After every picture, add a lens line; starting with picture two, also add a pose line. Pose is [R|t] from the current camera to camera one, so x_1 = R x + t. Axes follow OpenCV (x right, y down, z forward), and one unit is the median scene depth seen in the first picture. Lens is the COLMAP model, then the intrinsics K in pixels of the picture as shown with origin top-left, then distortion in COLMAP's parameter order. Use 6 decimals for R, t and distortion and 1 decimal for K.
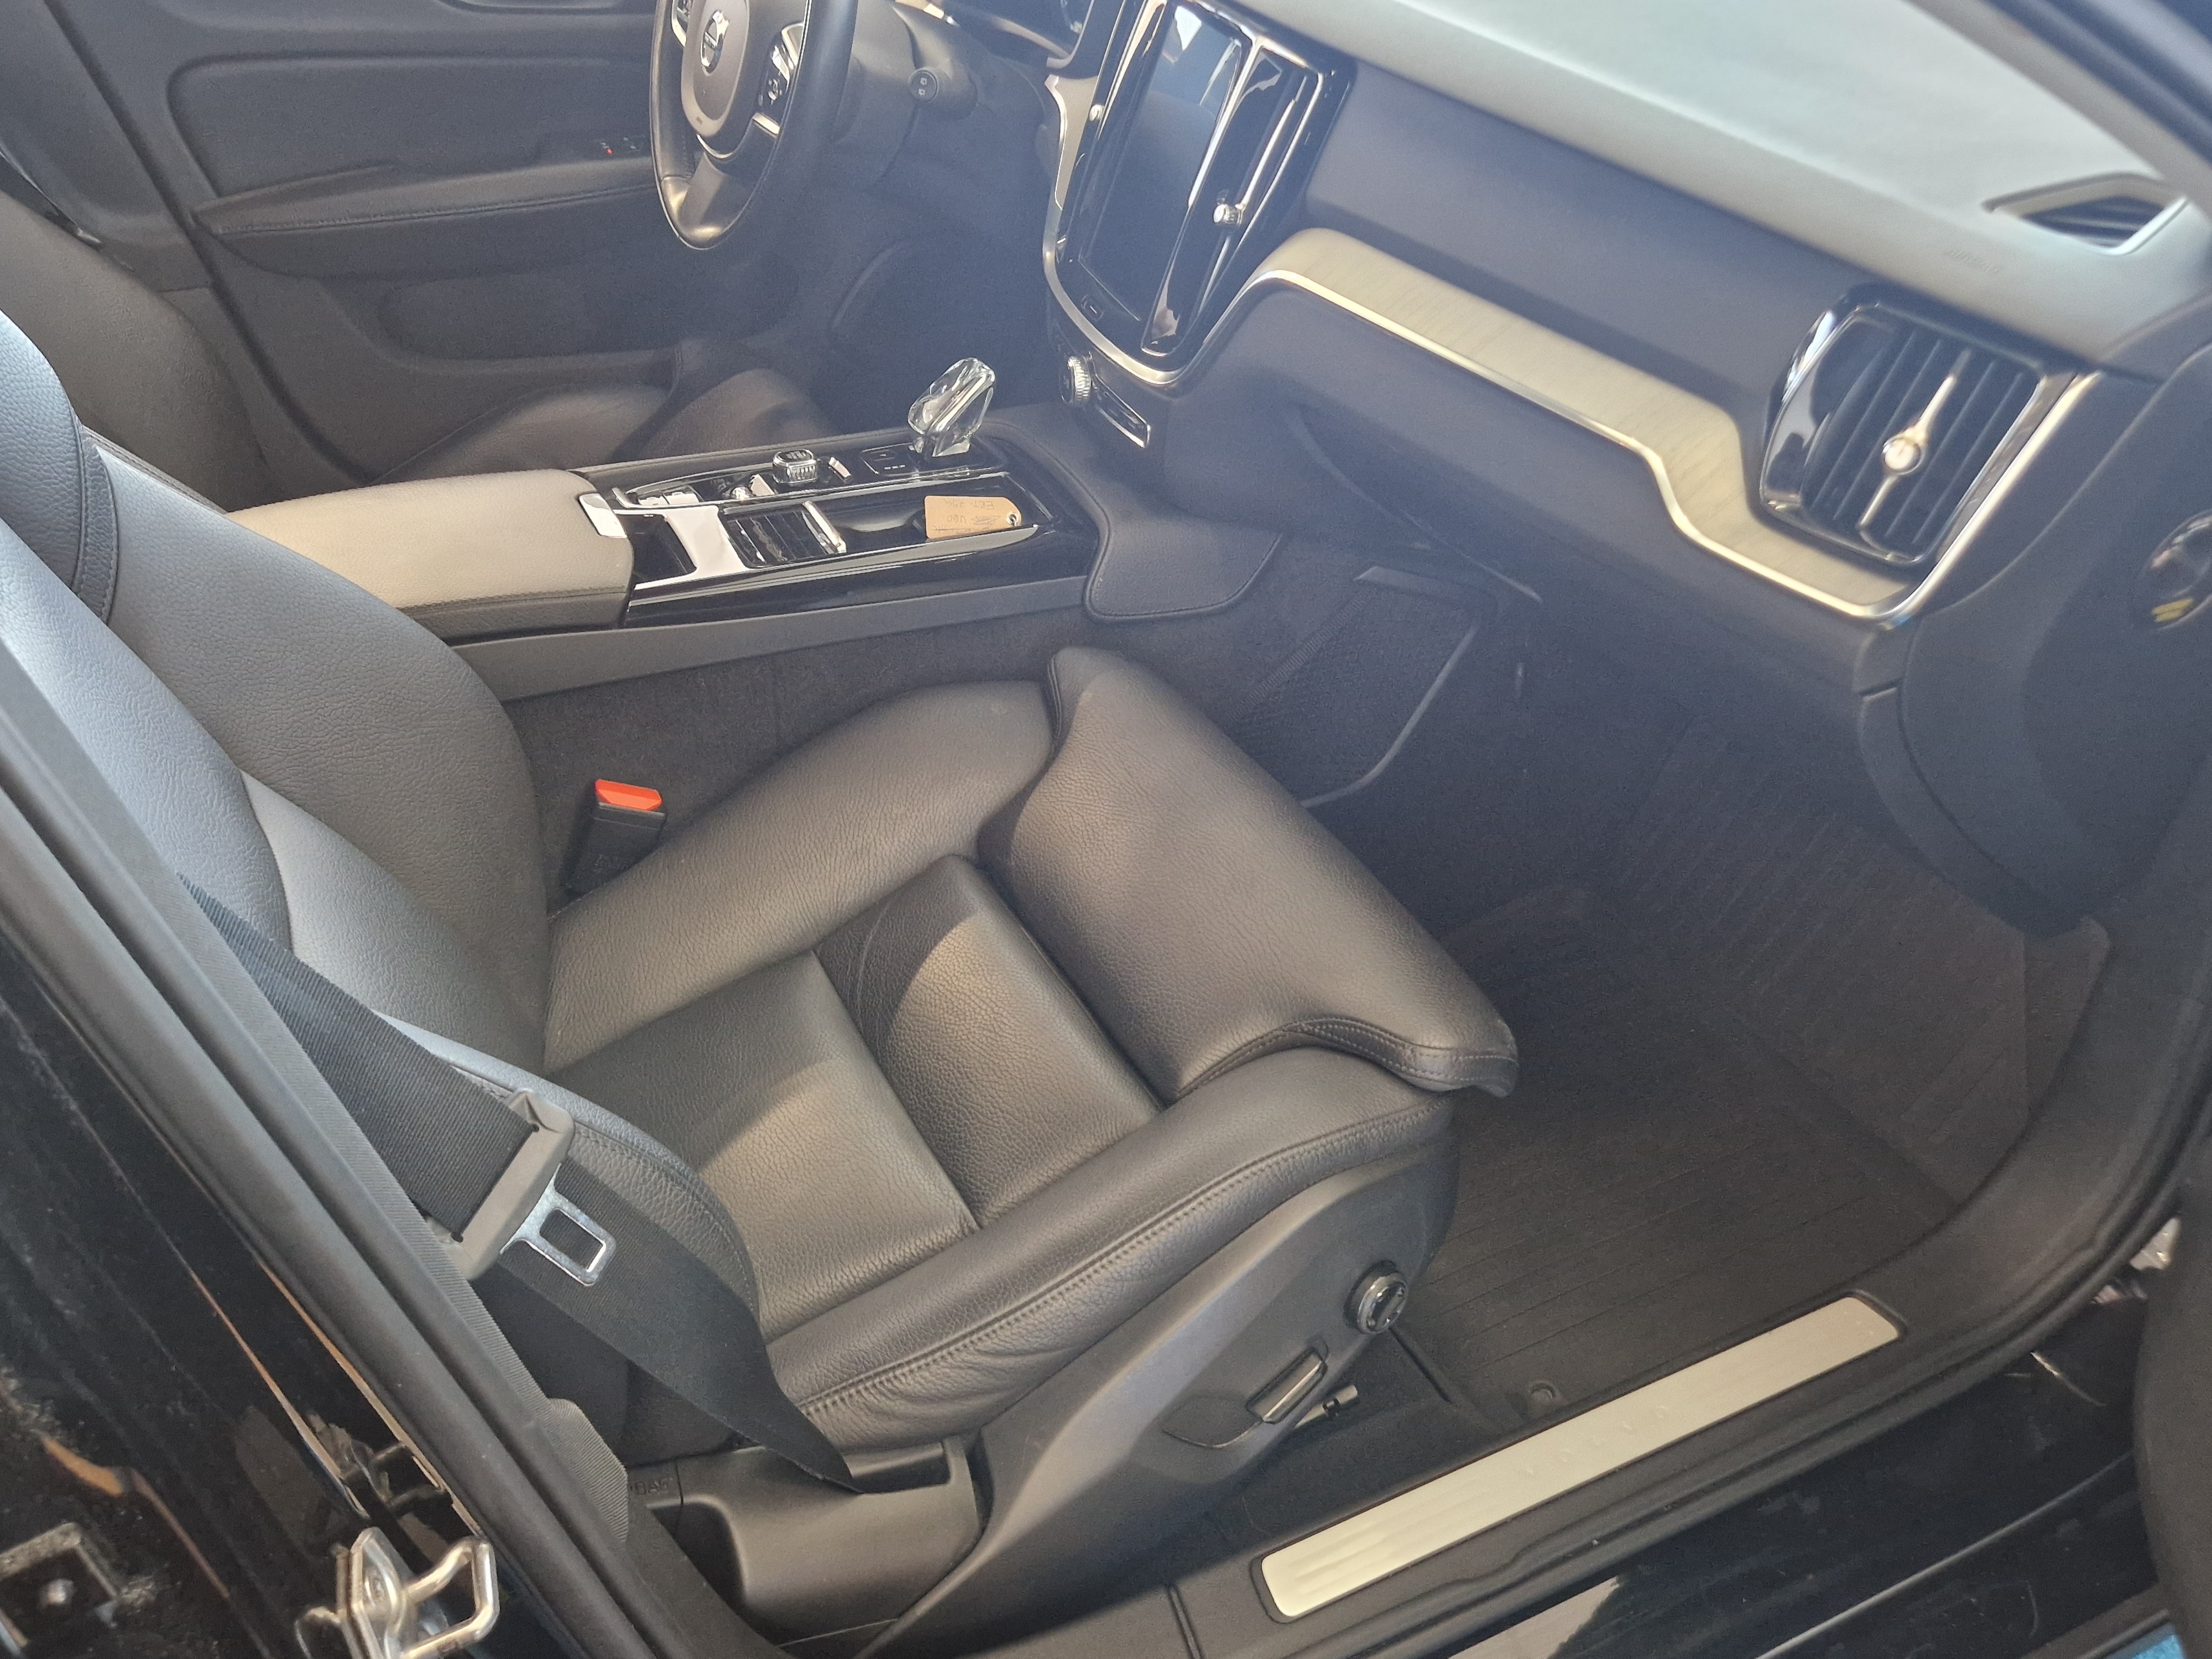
lens RADIAL K [[1918.2, 0, 1094.7], [0, 1918.2, 839.9], [0, 0, 1]] dist [0.034185, -0.050324]
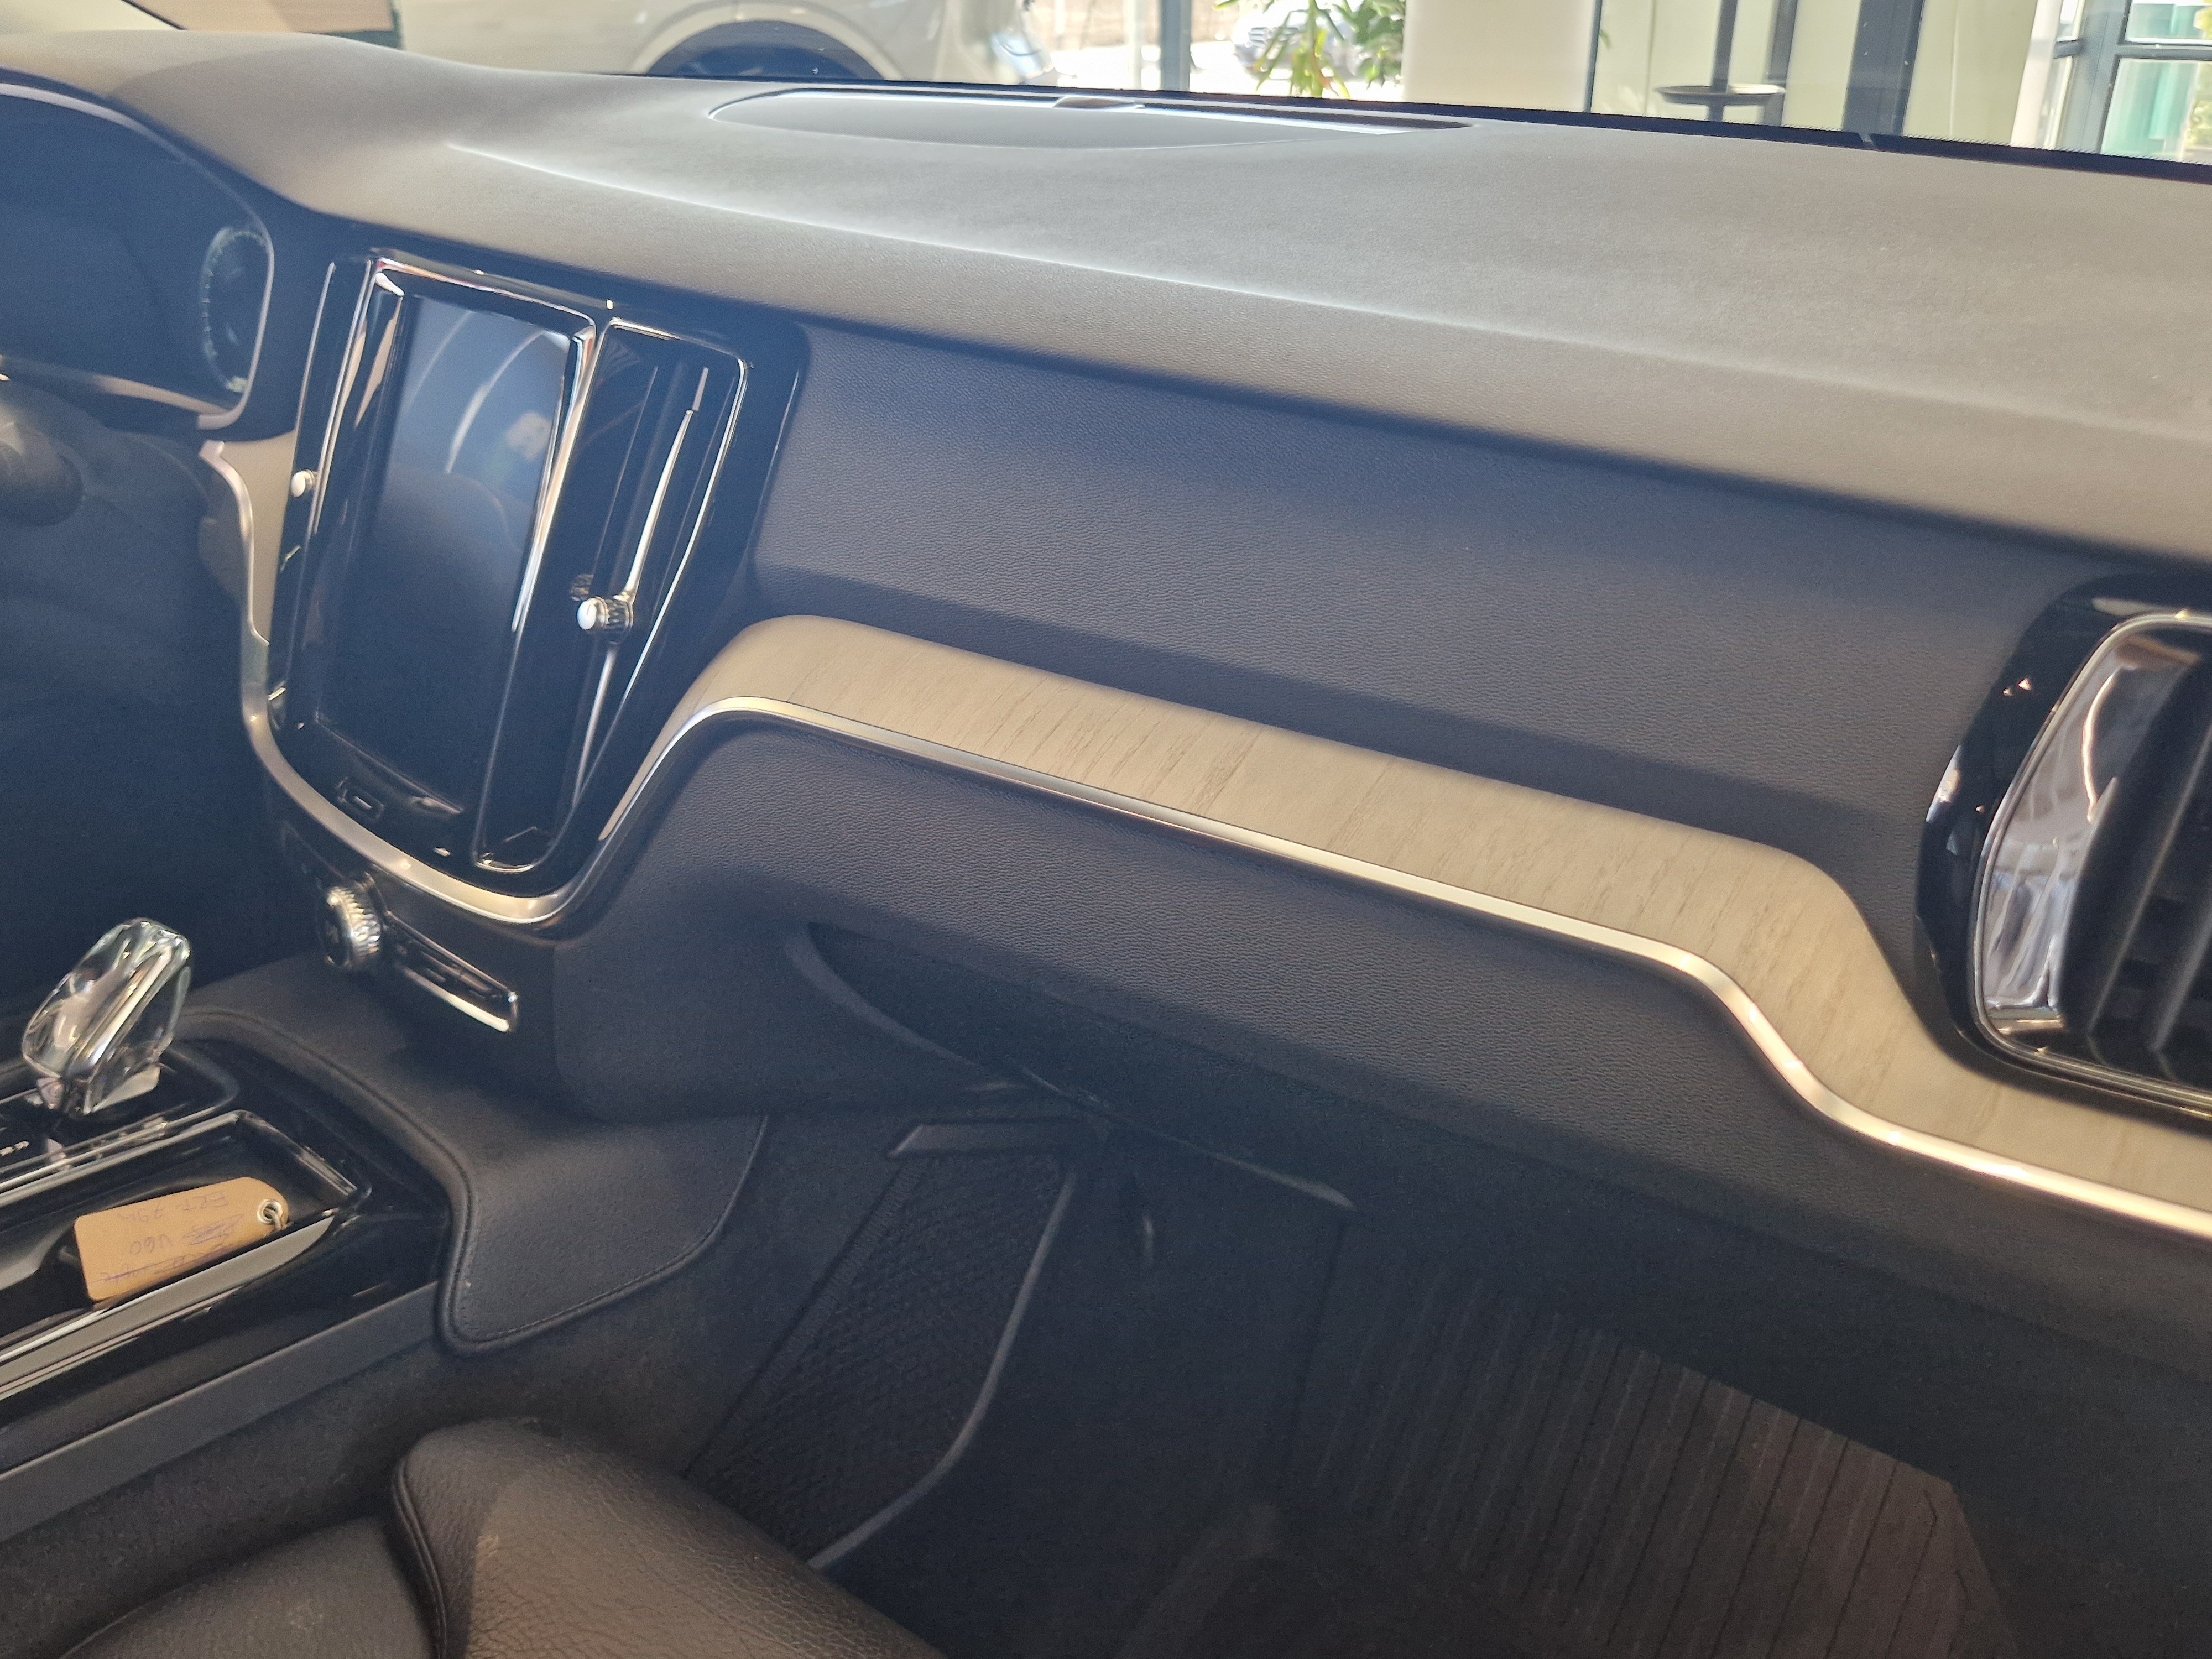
lens RADIAL K [[1918.2, 0, 1126.4], [0, 1918.2, 833.2], [0, 0, 1]] dist [0.034185, -0.050324]
pose [[0.907786, -0.162070, 0.386855, -0.016986], [0.233831, 0.961254, -0.145994, -0.130960], [-0.348205, 0.222990, 0.910510, 0.404698]]
